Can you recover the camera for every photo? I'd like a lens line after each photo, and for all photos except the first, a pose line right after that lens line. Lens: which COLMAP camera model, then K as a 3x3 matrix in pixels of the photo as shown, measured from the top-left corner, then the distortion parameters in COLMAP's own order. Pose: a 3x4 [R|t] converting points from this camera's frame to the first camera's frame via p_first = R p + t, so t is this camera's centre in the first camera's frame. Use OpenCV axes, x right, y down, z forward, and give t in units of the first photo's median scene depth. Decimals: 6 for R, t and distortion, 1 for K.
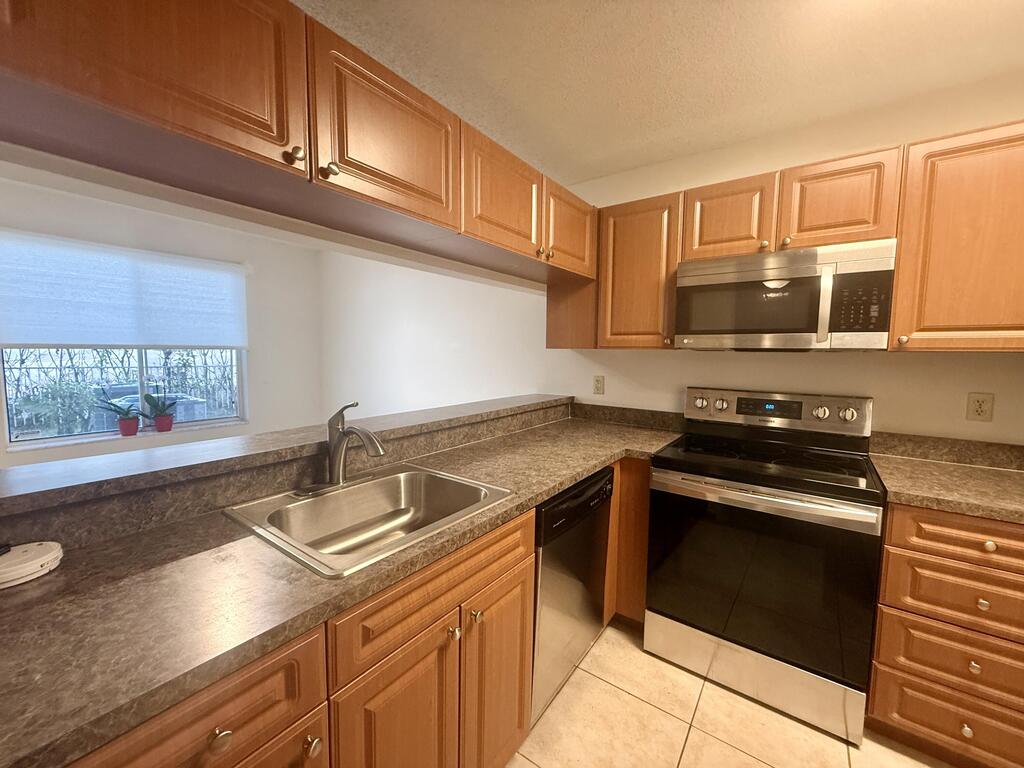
lens RADIAL K [[409.2, 0, 510.3], [0, 409.2, 382.2], [0, 0, 1]] dist [-0.000043, 0.000035]
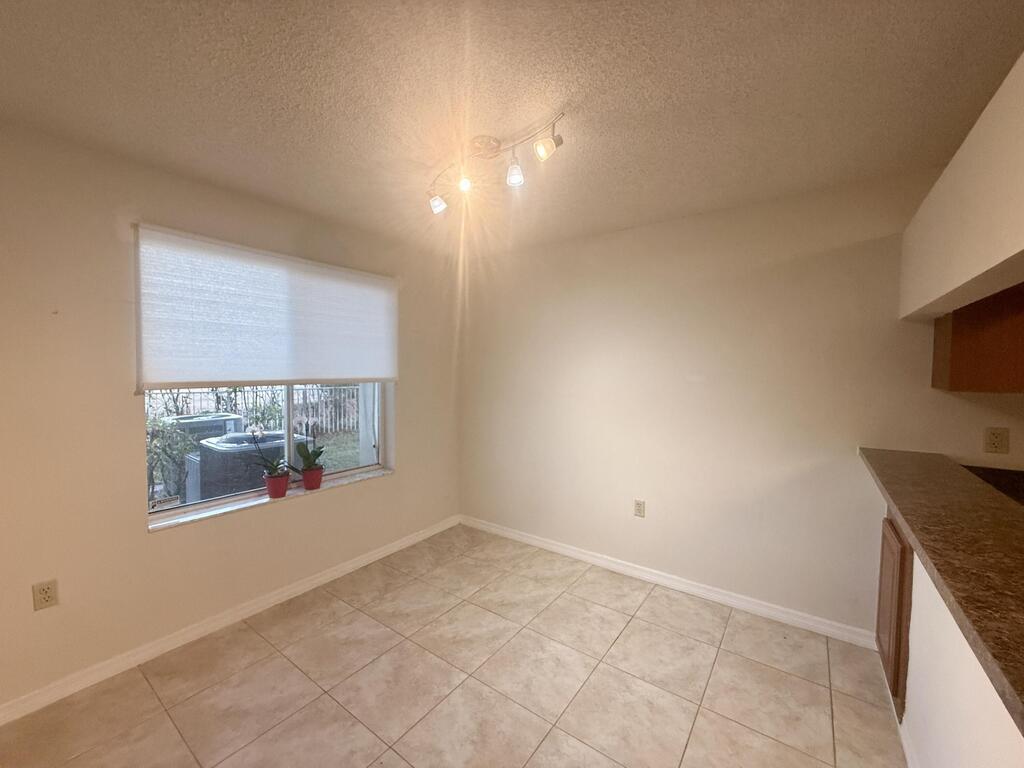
lens RADIAL K [[408.1, 0, 512.7], [0, 408.1, 389.5], [0, 0, 1]] dist [-0.000729, -0.000058]
pose [[0.999997, -0.002536, 0.000622, -0.784725], [0.002552, 0.999641, -0.026662, -0.082653], [-0.000554, 0.026663, 0.999644, 0.358910]]
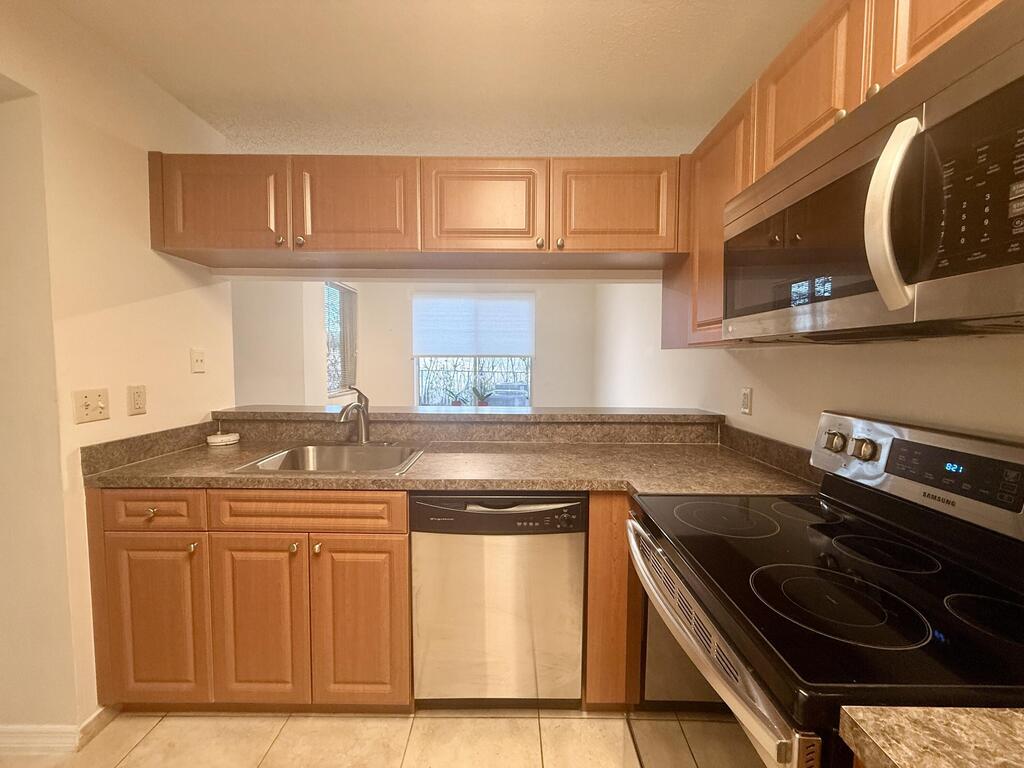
lens RADIAL K [[409.2, 0, 510.3], [0, 409.2, 382.2], [0, 0, 1]] dist [-0.000043, 0.000035]
pose [[0.585379, 0.037590, -0.809888, 0.680730], [-0.061257, 0.998120, 0.002050, -0.002020], [0.808442, 0.048411, 0.586581, 0.357124]]
